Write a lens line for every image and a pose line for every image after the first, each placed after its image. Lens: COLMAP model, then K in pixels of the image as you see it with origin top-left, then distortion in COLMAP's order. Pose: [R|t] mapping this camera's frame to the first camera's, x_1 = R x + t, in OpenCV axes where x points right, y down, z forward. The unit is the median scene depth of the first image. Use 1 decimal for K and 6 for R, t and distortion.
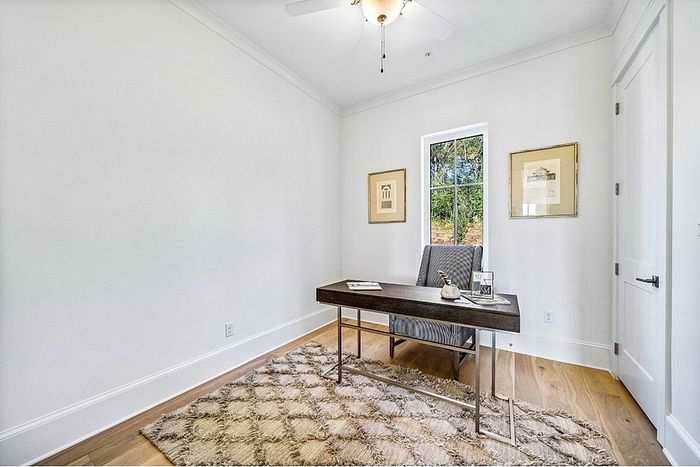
lens RADIAL K [[251.6, 0, 346.1], [0, 251.6, 237.4], [0, 0, 1]] dist [0.000303, 0.000054]
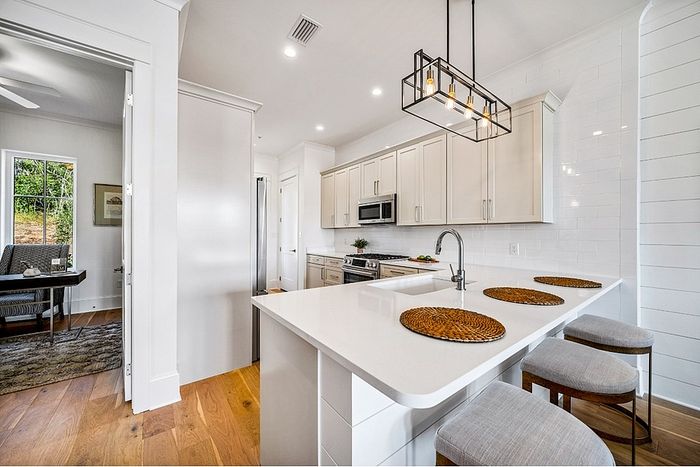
lens RADIAL K [[255.0, 0, 348.4], [0, 255.0, 231.8], [0, 0, 1]] dist [-0.000776, -0.000046]
pose [[0.320556, 0.011644, 0.947158, -0.307585], [-0.002484, 0.999931, -0.011453, -0.023614], [-0.947226, 0.001318, 0.320563, -0.914291]]
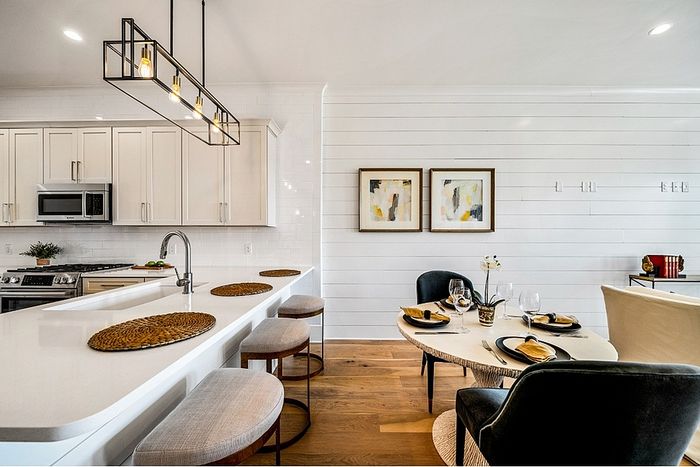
lens RADIAL K [[259.2, 0, 349.0], [0, 259.2, 237.5], [0, 0, 1]] dist [-0.002060, -0.000193]
pose [[-0.537657, -0.001473, 0.843163, -0.349934], [0.003829, 0.999984, 0.004188, -0.023722], [-0.843155, 0.005481, -0.537642, -0.962287]]
